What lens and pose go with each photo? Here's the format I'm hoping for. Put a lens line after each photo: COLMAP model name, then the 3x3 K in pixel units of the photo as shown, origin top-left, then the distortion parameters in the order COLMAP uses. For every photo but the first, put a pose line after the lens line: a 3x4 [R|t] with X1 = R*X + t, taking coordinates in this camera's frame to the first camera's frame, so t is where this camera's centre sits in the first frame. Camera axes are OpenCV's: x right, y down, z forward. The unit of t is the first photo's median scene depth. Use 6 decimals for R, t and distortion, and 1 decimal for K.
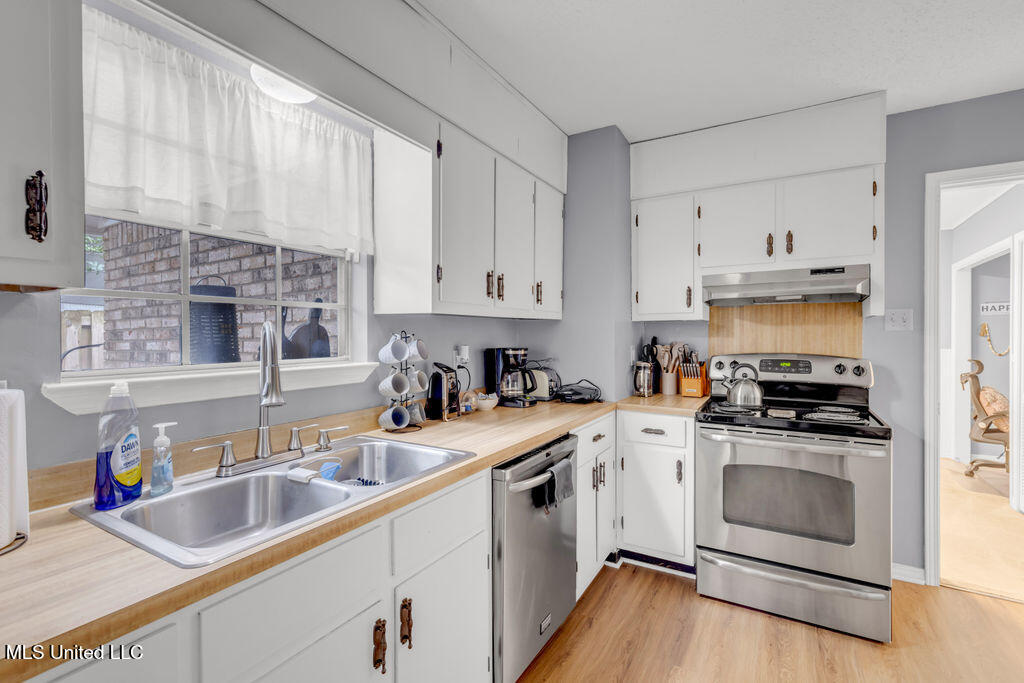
lens RADIAL K [[462.9, 0, 514.8], [0, 462.9, 335.9], [0, 0, 1]] dist [0.017832, -0.000597]
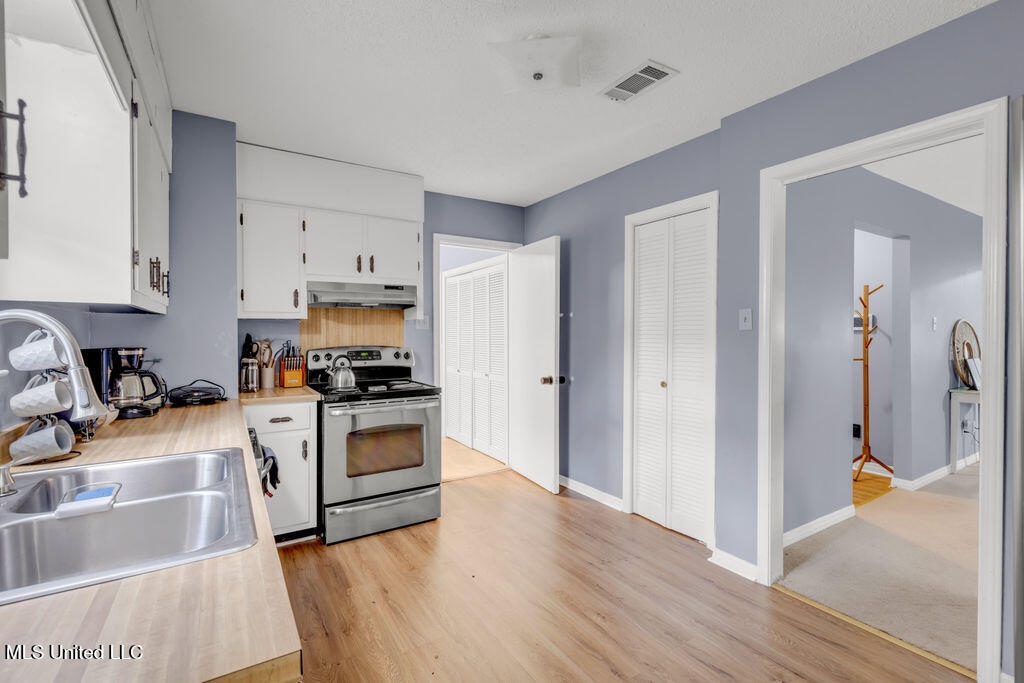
lens RADIAL K [[462.9, 0, 516.8], [0, 462.9, 335.5], [0, 0, 1]] dist [0.017832, -0.000597]
pose [[0.467390, -0.006787, 0.884025, -0.406455], [0.007142, 0.999967, 0.003901, 0.006183], [-0.884023, 0.004491, 0.467423, -0.006295]]
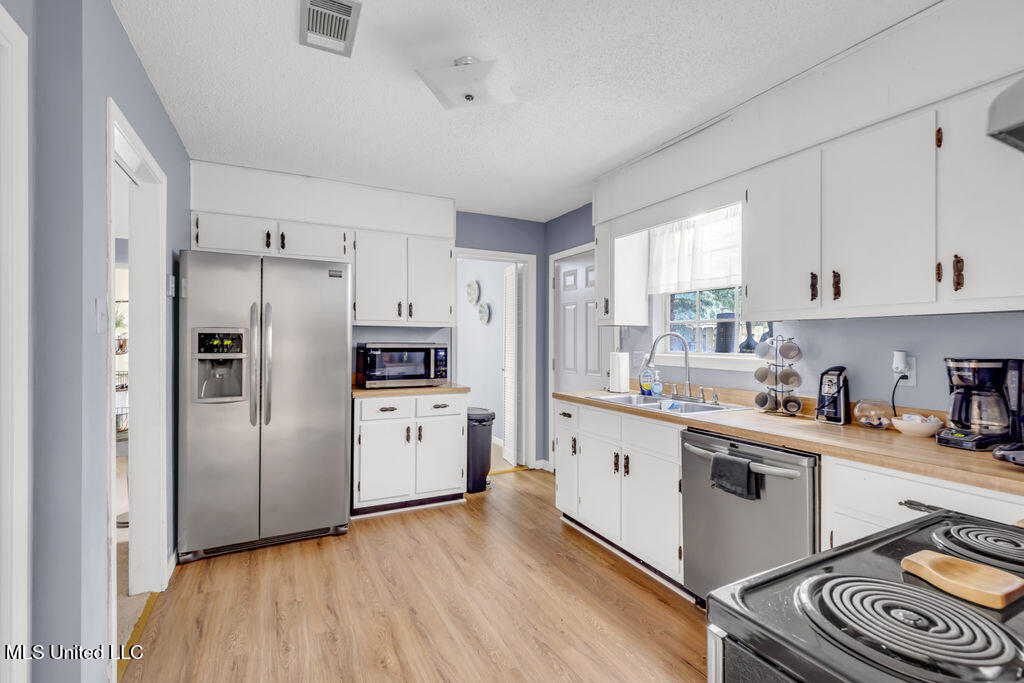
lens RADIAL K [[462.9, 0, 515.0], [0, 462.9, 340.1], [0, 0, 1]] dist [0.017832, -0.000597]
pose [[-0.548401, 0.000130, -0.836215, 0.884476], [-0.005569, 0.999977, 0.003808, 0.001221], [0.836197, 0.006746, -0.548388, 0.810736]]
